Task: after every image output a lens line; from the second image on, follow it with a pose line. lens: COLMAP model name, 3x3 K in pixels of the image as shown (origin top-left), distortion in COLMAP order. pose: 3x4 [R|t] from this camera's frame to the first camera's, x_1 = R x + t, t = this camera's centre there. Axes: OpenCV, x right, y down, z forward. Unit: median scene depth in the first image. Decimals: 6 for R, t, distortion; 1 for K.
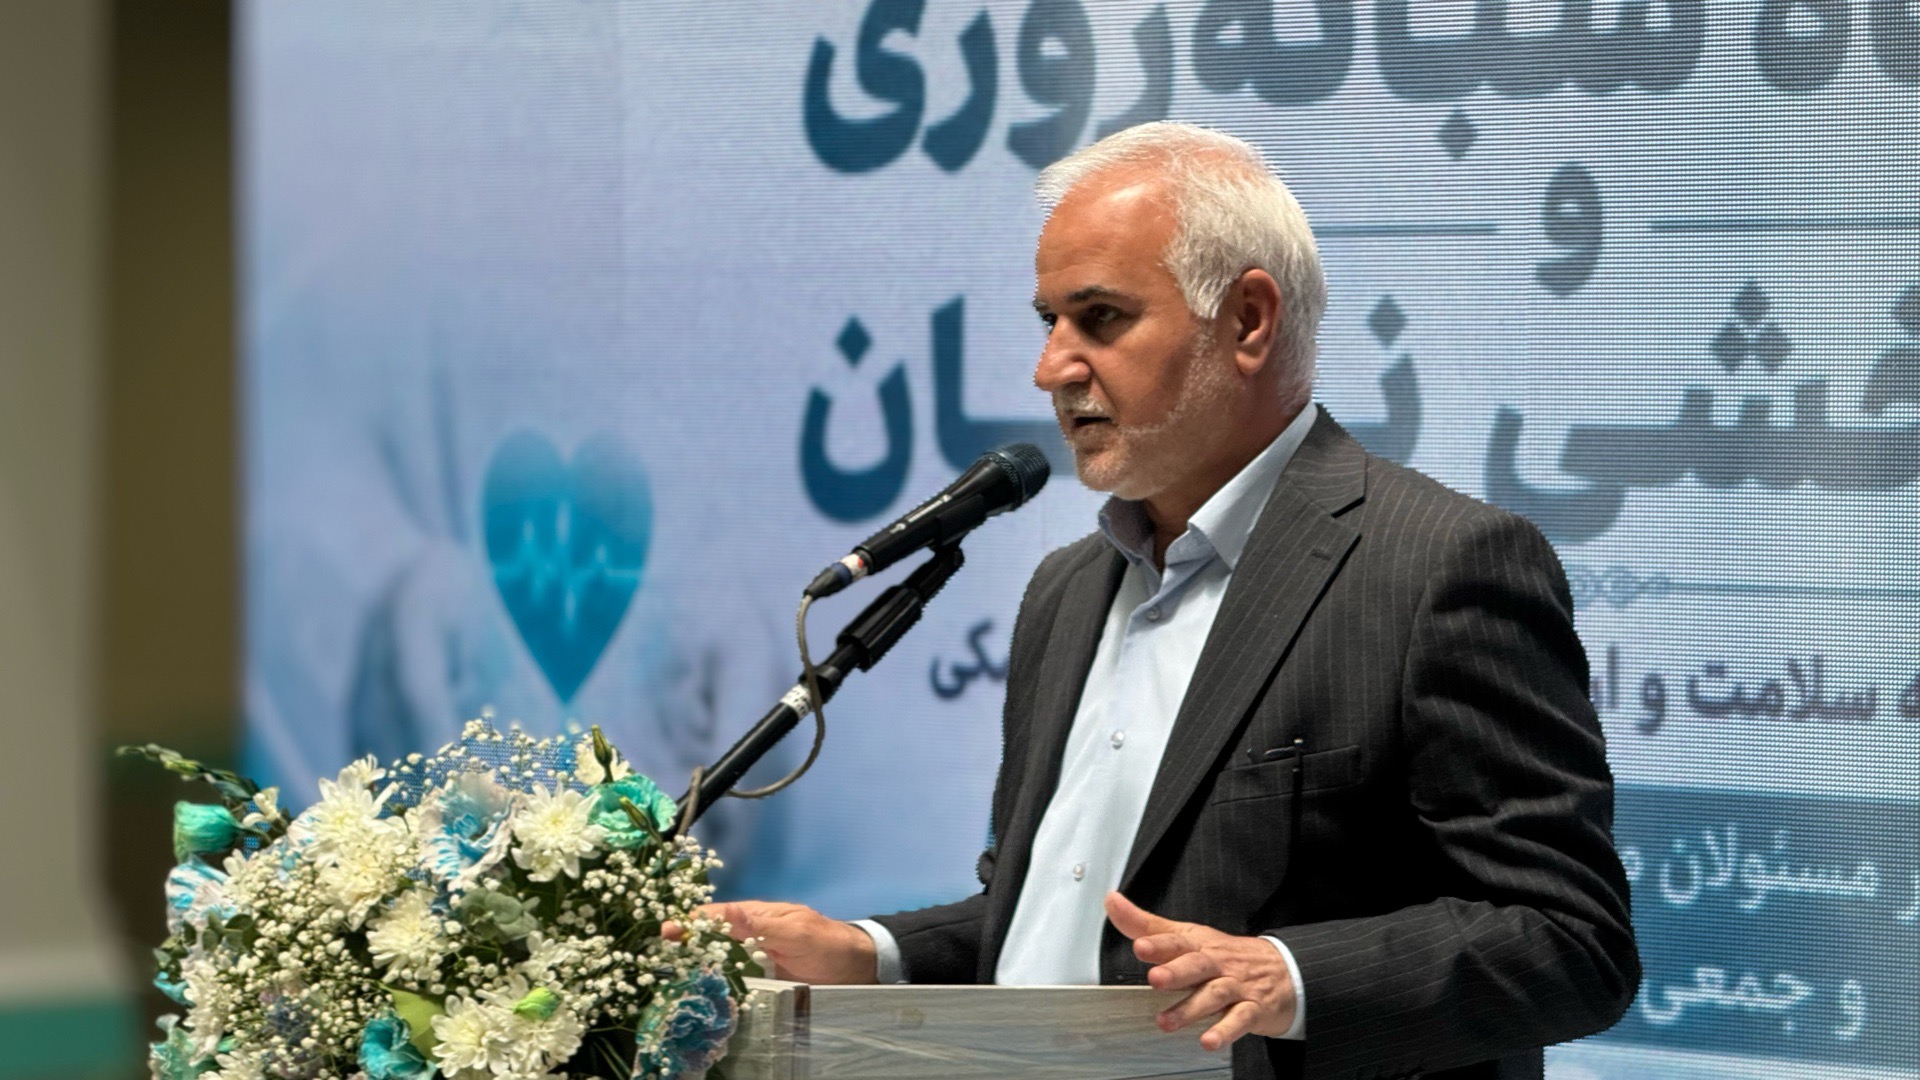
lens RADIAL K [[7107.5, 0, 961.4], [0, 7107.5, 543.3], [0, 0, 1]] dist [0.467955, 0.000000]
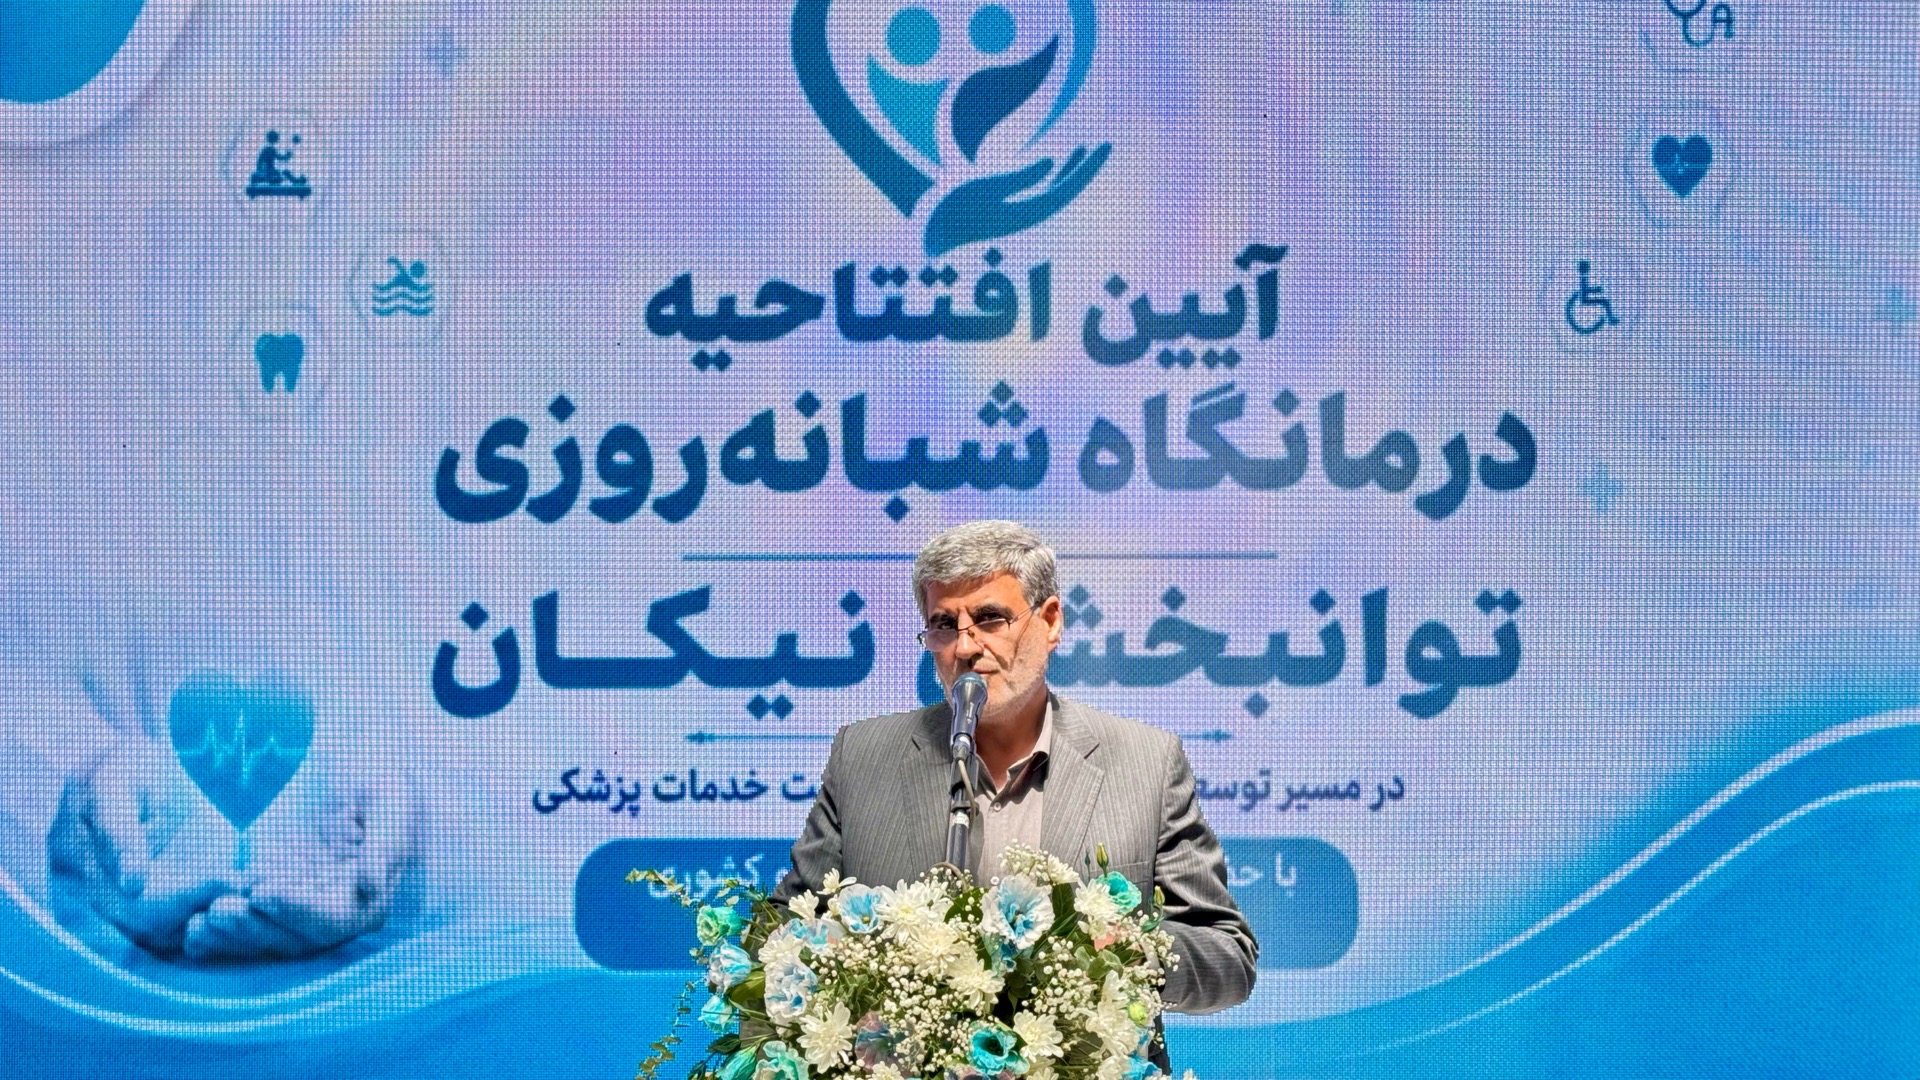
lens RADIAL K [[2796.2, 0, 975.8], [0, 2796.2, 531.5], [0, 0, 1]] dist [0.138470, 0.000000]
pose [[0.748115, 0.016479, 0.663365, -0.383463], [0.022527, 0.998485, -0.050209, -0.010930], [-0.663187, 0.052506, 0.746610, 0.375256]]
